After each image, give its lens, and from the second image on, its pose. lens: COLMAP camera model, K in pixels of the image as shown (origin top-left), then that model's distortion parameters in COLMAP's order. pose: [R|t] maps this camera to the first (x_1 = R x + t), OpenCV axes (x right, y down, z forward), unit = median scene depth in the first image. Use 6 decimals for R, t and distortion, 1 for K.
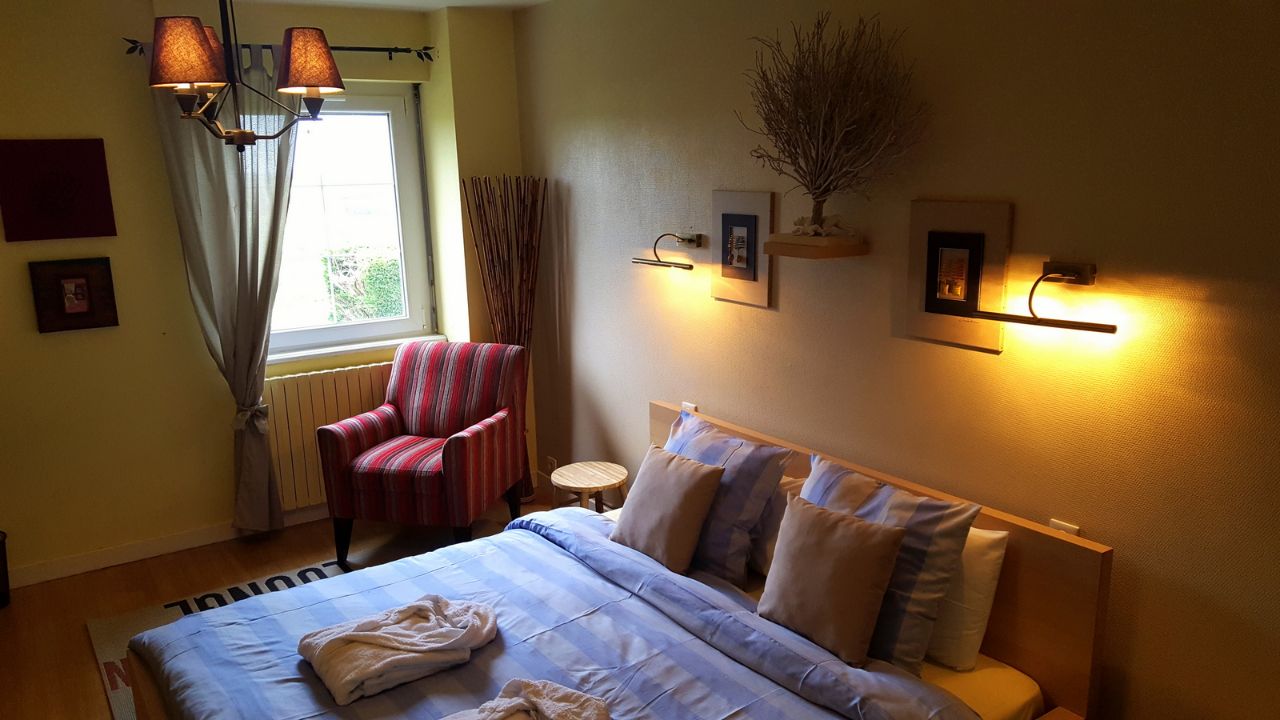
lens RADIAL K [[967.3, 0, 638.8], [0, 967.3, 422.1], [0, 0, 1]] dist [0.072884, -0.004087]
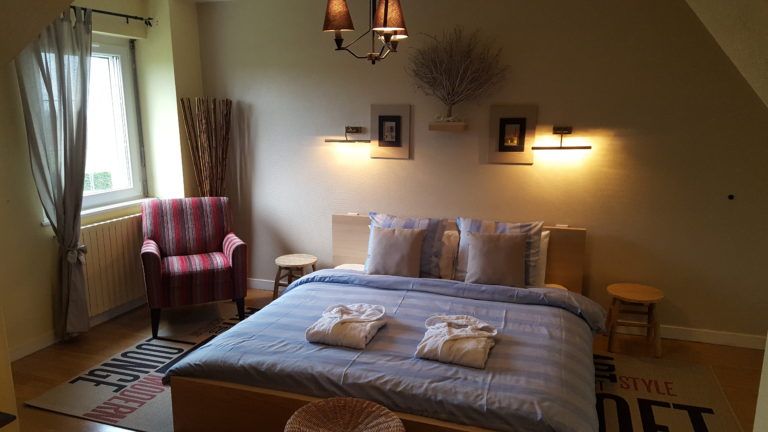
lens RADIAL K [[580.4, 0, 383.3], [0, 580.4, 253.3], [0, 0, 1]] dist [0.072884, -0.004087]
pose [[0.785739, -0.124757, 0.605846, -0.734458], [0.150835, 0.988527, 0.007938, 0.072827], [-0.599885, 0.085145, 0.795542, 0.019856]]
